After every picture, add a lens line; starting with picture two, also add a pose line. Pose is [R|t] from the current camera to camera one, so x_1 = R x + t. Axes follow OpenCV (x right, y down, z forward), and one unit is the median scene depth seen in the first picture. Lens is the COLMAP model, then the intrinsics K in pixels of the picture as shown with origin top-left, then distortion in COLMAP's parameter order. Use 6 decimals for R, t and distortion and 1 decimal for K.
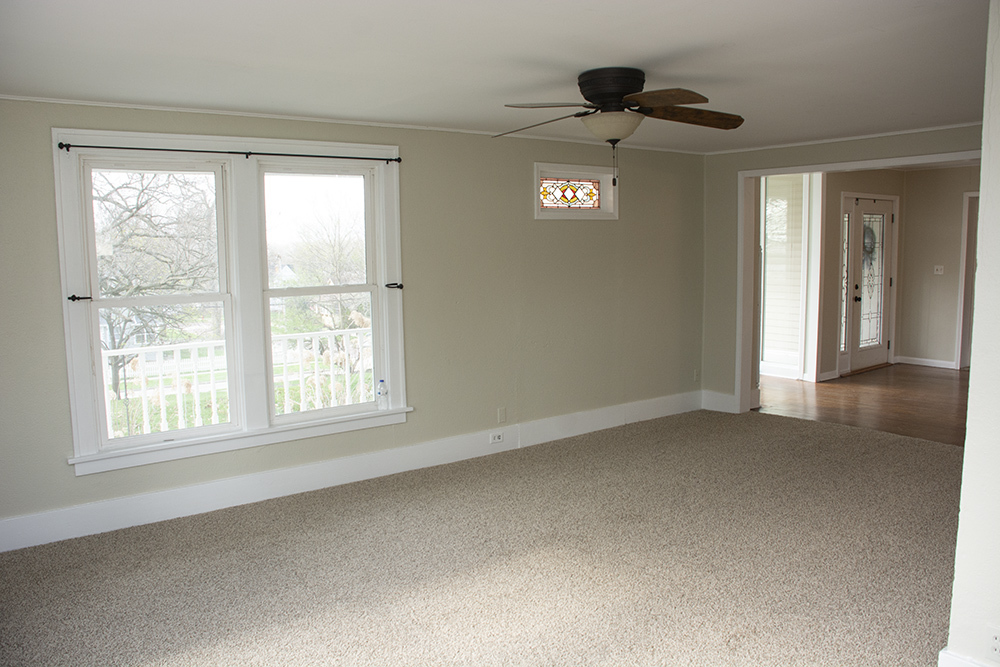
lens RADIAL K [[787.9, 0, 499.6], [0, 787.9, 335.9], [0, 0, 1]] dist [-0.133287, 0.089394]
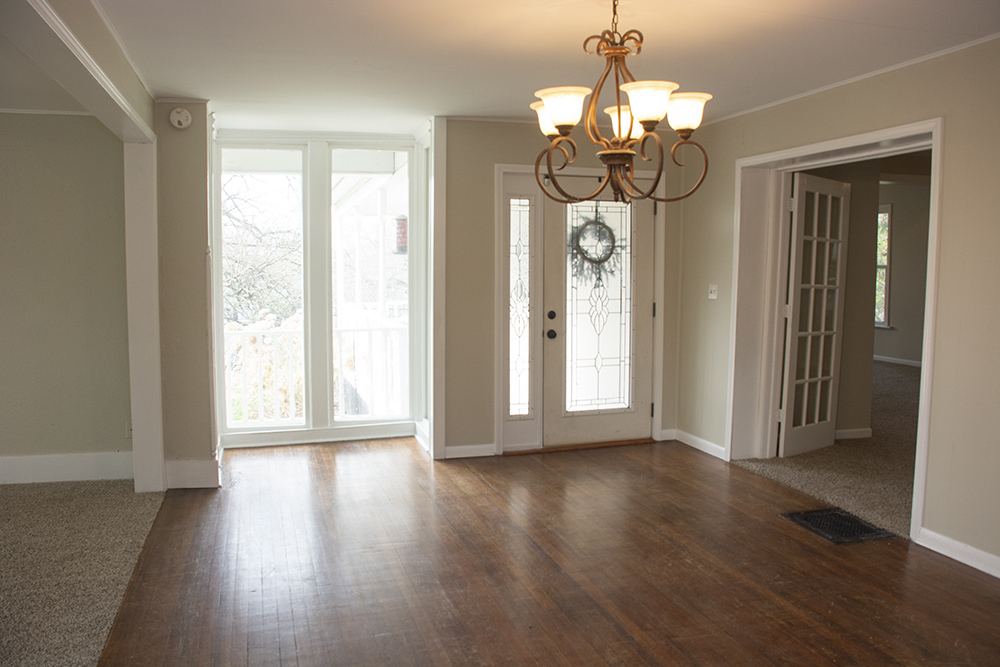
lens RADIAL K [[787.9, 0, 495.7], [0, 787.9, 332.4], [0, 0, 1]] dist [-0.133287, 0.089394]
pose [[0.935867, 0.045054, -0.349462, 0.639391], [-0.051308, 0.998645, -0.008657, -0.041097], [0.348599, 0.026032, 0.936910, 0.372361]]
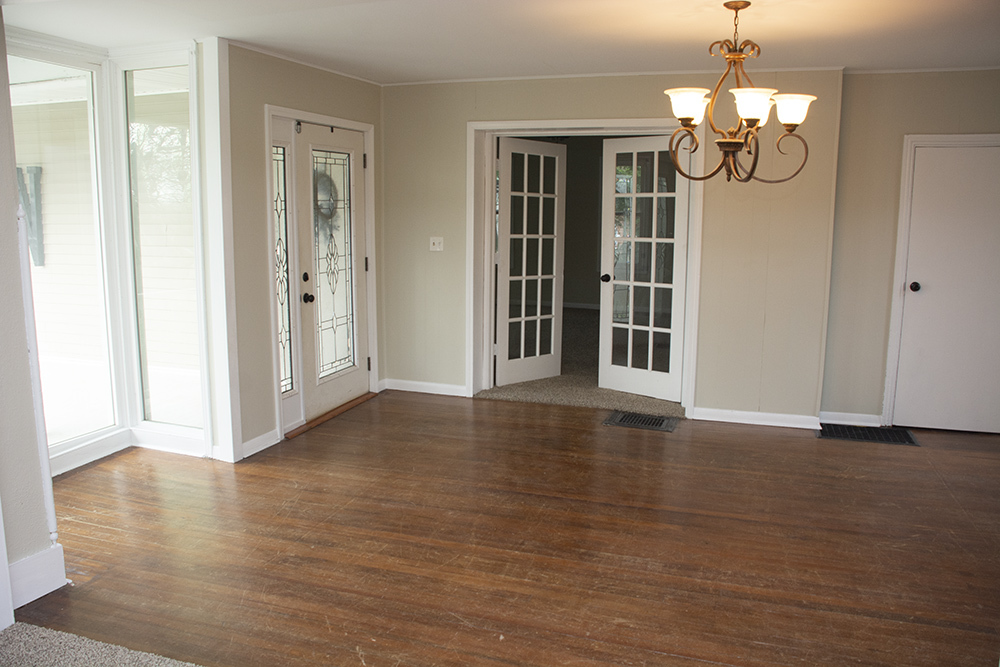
lens RADIAL K [[787.9, 0, 476.7], [0, 787.9, 331.3], [0, 0, 1]] dist [-0.133287, 0.089394]
pose [[0.844487, -0.067582, 0.531295, 0.254997], [0.044223, 0.997418, 0.056582, -0.050008], [-0.533747, -0.024288, 0.845295, 0.429381]]
